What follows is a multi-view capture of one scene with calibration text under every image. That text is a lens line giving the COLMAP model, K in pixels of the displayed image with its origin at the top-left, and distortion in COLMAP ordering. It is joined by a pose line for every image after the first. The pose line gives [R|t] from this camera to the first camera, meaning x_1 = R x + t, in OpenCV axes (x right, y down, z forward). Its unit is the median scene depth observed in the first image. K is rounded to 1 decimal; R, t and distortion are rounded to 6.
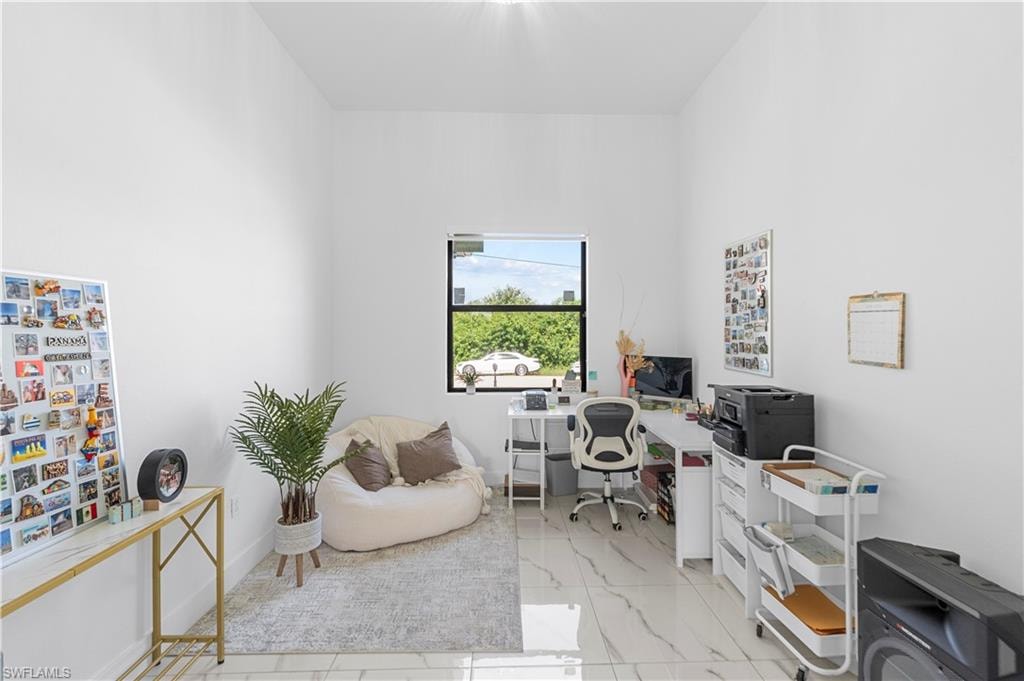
lens RADIAL K [[457.2, 0, 512.6], [0, 457.2, 333.0], [0, 0, 1]] dist [-0.002126, 0.001977]
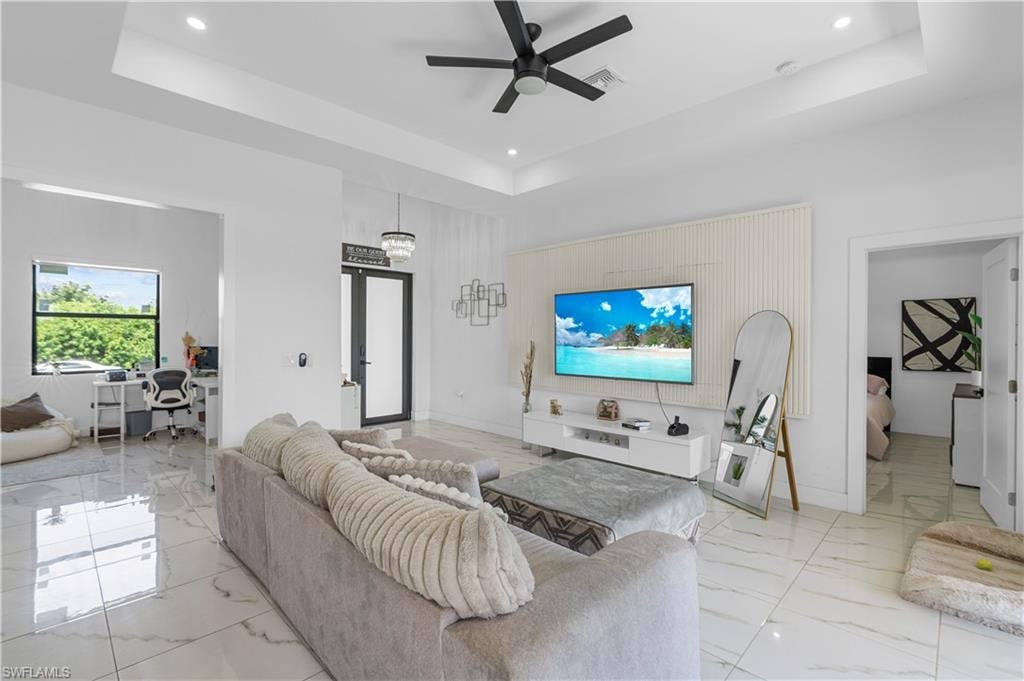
lens RADIAL K [[457.2, 0, 508.7], [0, 457.2, 337.6], [0, 0, 1]] dist [-0.002126, 0.001977]
pose [[0.725729, 0.002158, 0.687977, -0.051465], [0.001081, 0.999990, -0.004277, 0.025496], [-0.687979, 0.003848, 0.725720, -1.021643]]
